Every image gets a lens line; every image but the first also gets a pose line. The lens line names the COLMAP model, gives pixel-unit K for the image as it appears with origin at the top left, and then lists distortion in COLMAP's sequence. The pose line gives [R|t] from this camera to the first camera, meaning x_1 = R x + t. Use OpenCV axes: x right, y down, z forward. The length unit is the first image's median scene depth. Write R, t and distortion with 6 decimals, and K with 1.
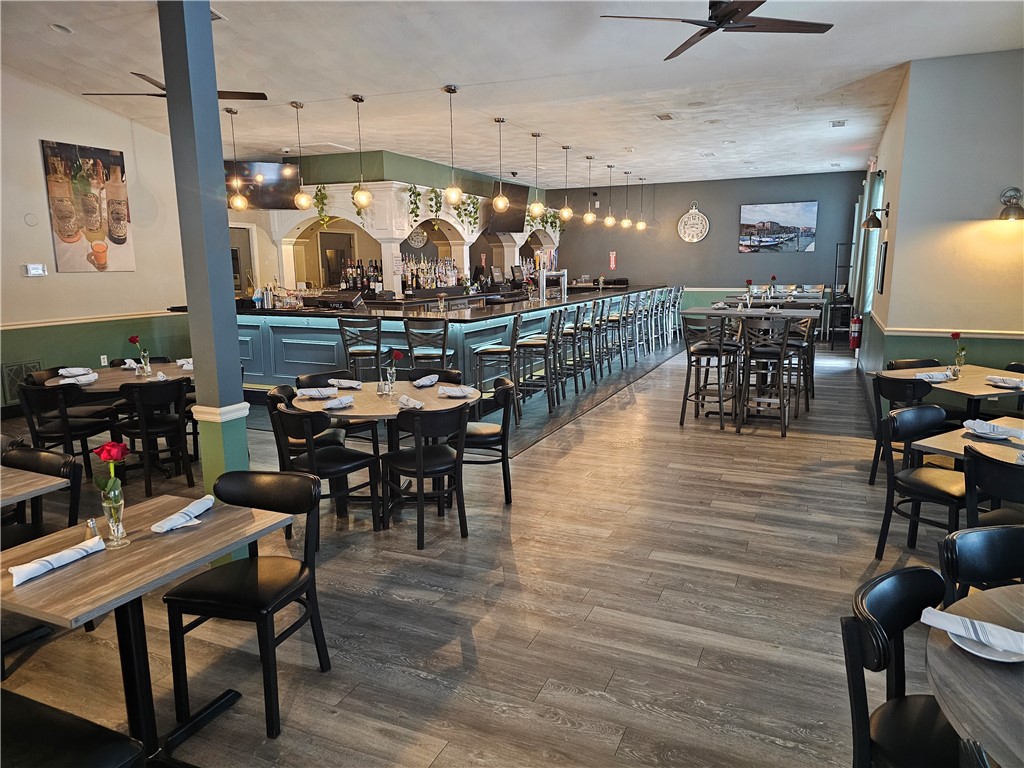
lens RADIAL K [[701.1, 0, 515.7], [0, 701.1, 383.7], [0, 0, 1]] dist [0.053716, -0.063165]
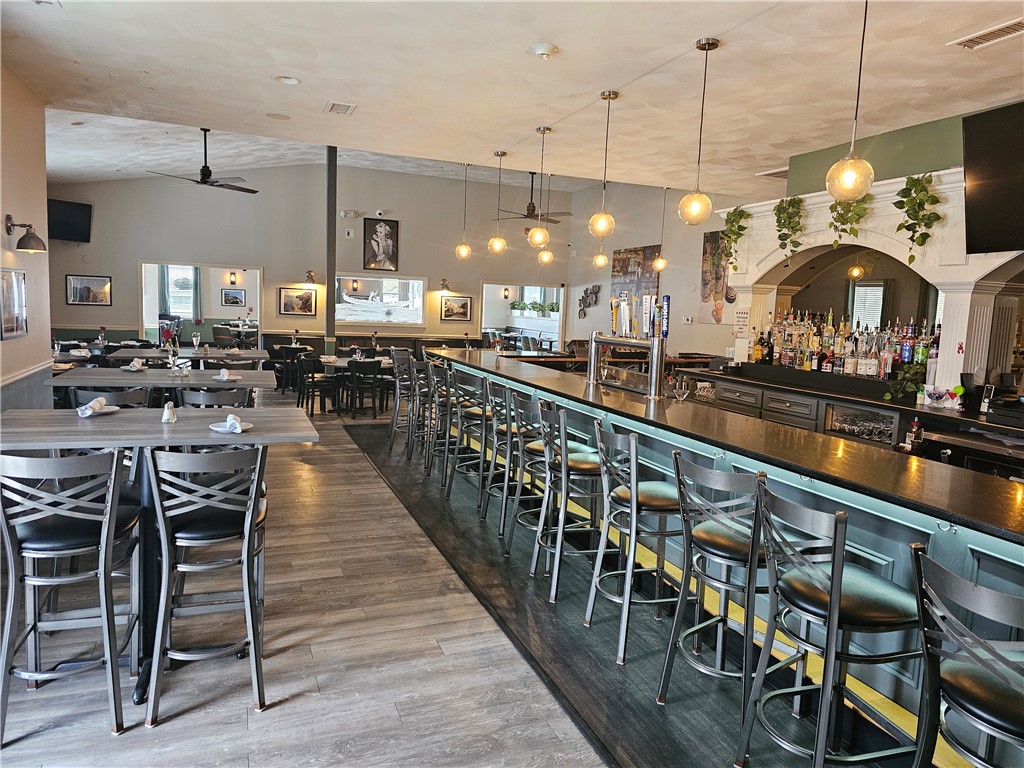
lens RADIAL K [[701.1, 0, 515.7], [0, 701.1, 383.7], [0, 0, 1]] dist [0.053716, -0.063165]
pose [[-0.697160, 0.054970, -0.714805, 1.120086], [-0.161720, 0.959299, 0.231501, -0.549662], [0.698437, 0.276991, -0.659895, 3.042667]]
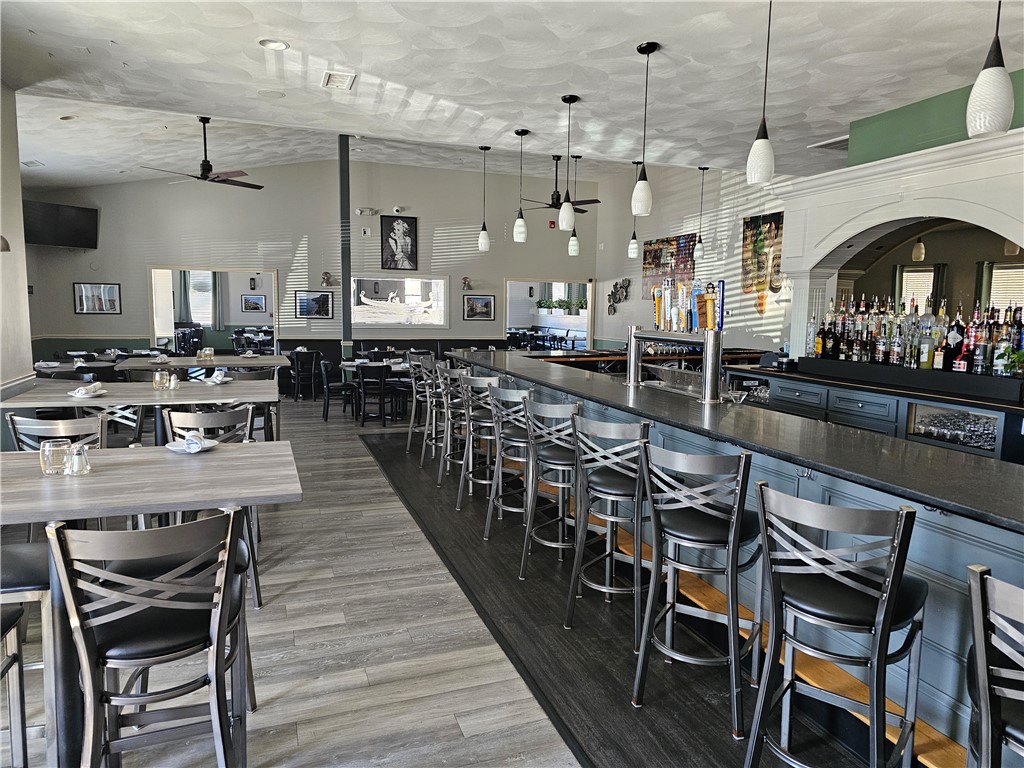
lens RADIAL K [[701.1, 0, 515.7], [0, 701.1, 383.7], [0, 0, 1]] dist [0.053716, -0.063165]
pose [[-0.722809, 0.071119, -0.687378, 1.012170], [-0.130825, 0.962620, 0.237165, -0.520915], [0.678551, 0.261351, -0.686487, 2.938038]]
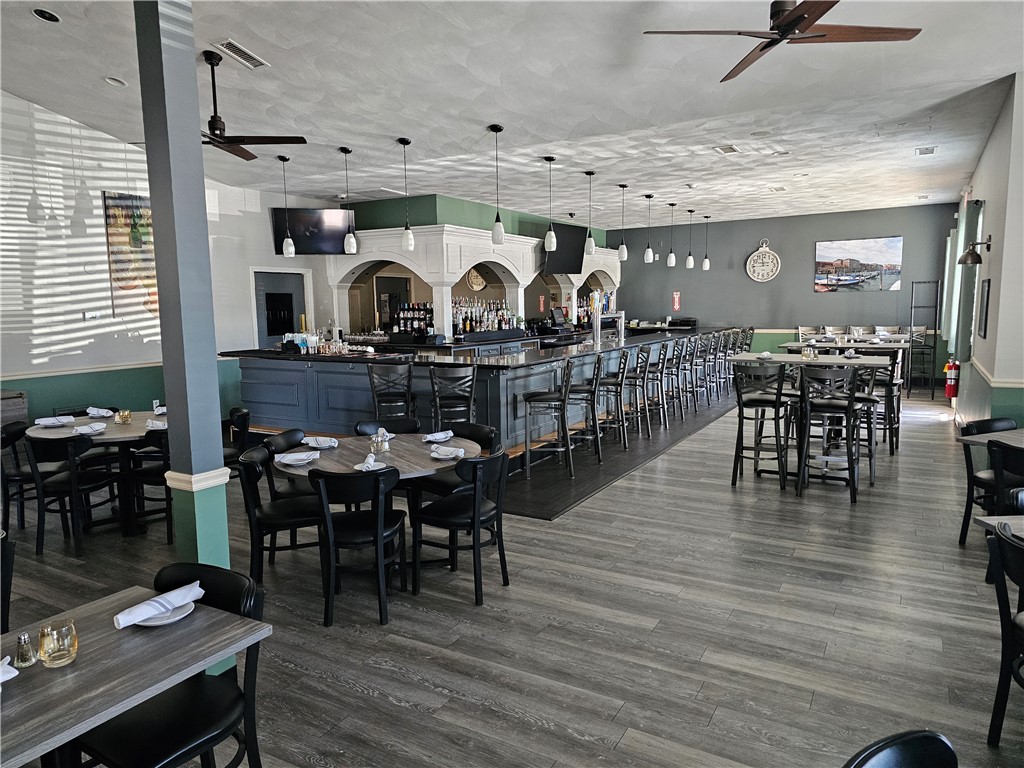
lens RADIAL K [[676.9, 0, 510.3], [0, 676.9, 379.7], [0, 0, 1]] dist [0.047787, -0.047585]
pose [[0.993037, 0.005453, -0.117677, 0.031671], [-0.012306, 0.998265, -0.057582, -0.017425], [0.117159, 0.058629, 0.991381, 0.084898]]
